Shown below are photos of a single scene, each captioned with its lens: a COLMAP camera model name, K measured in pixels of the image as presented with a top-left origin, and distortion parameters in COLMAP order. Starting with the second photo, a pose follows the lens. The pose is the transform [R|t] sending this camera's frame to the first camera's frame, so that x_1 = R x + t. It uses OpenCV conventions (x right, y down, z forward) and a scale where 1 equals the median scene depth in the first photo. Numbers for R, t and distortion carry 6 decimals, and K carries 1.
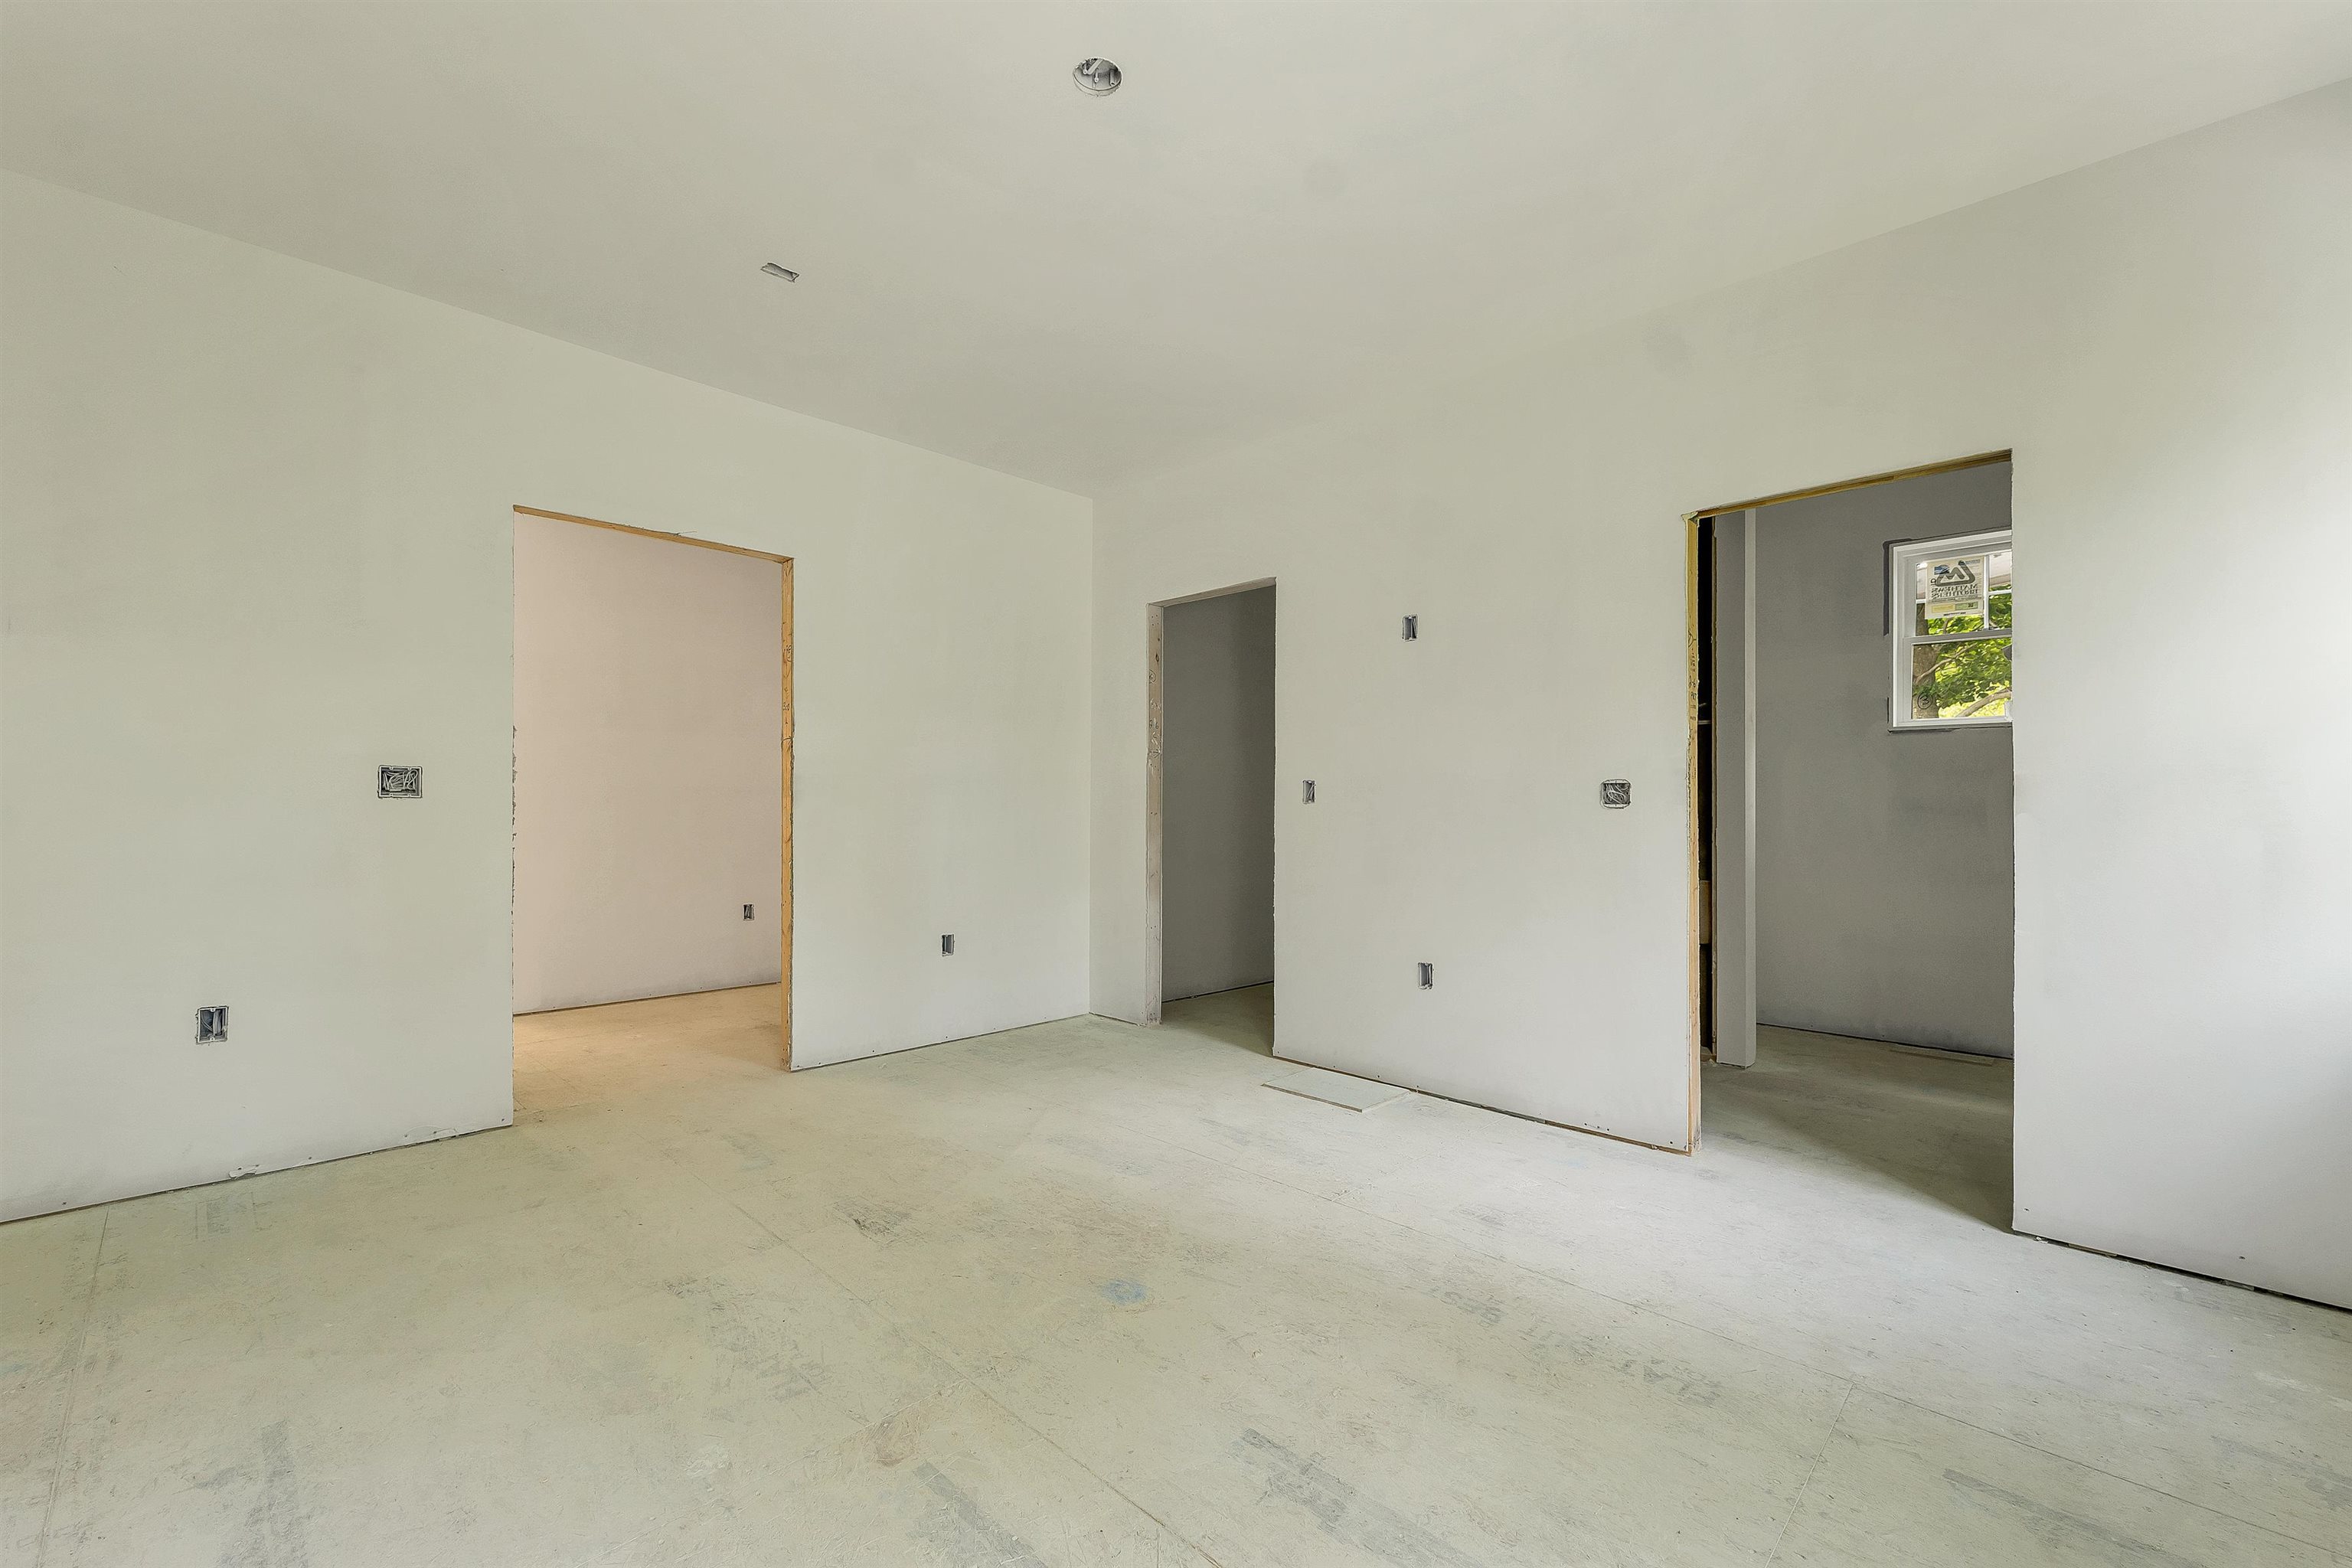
lens RADIAL K [[972.7, 0, 1173.9], [0, 972.7, 799.4], [0, 0, 1]] dist [0.000728, 0.000204]
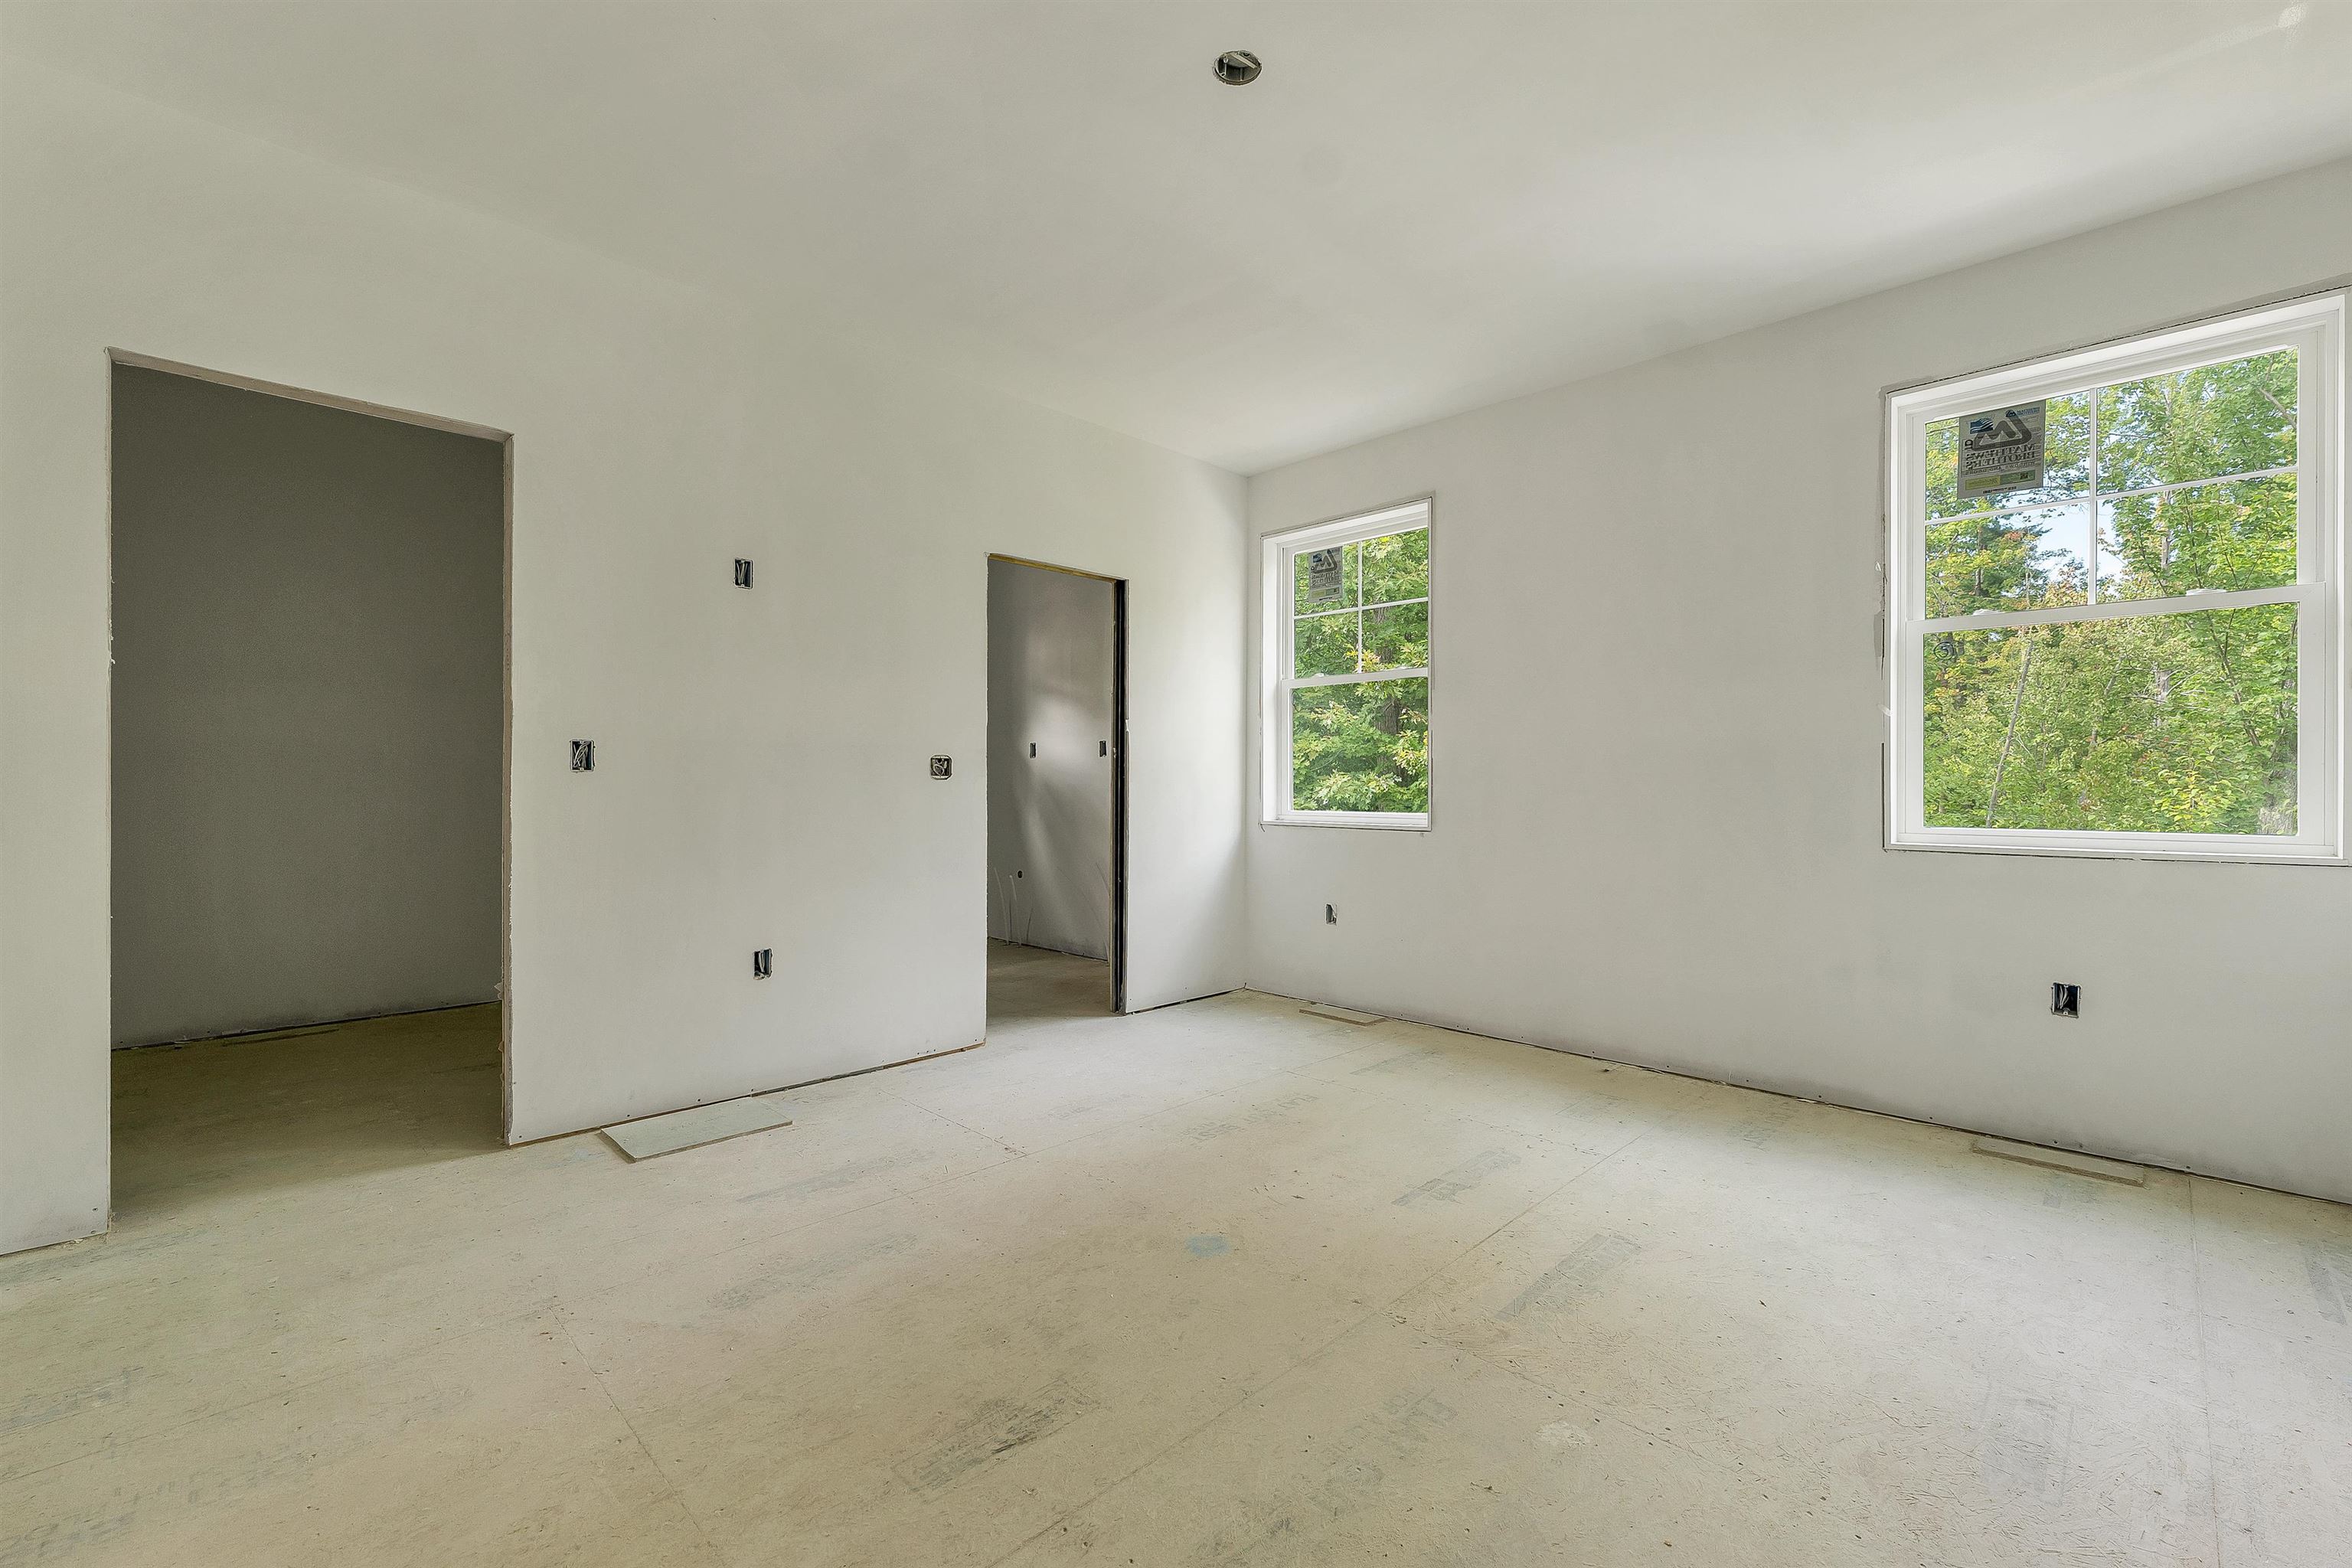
lens RADIAL K [[972.7, 0, 1173.9], [0, 972.7, 799.4], [0, 0, 1]] dist [0.000728, 0.000204]
pose [[0.014715, -0.020308, 0.999685, -0.752604], [-0.011183, 0.999728, 0.020473, 0.005840], [-0.999829, -0.011481, 0.014484, 0.714952]]
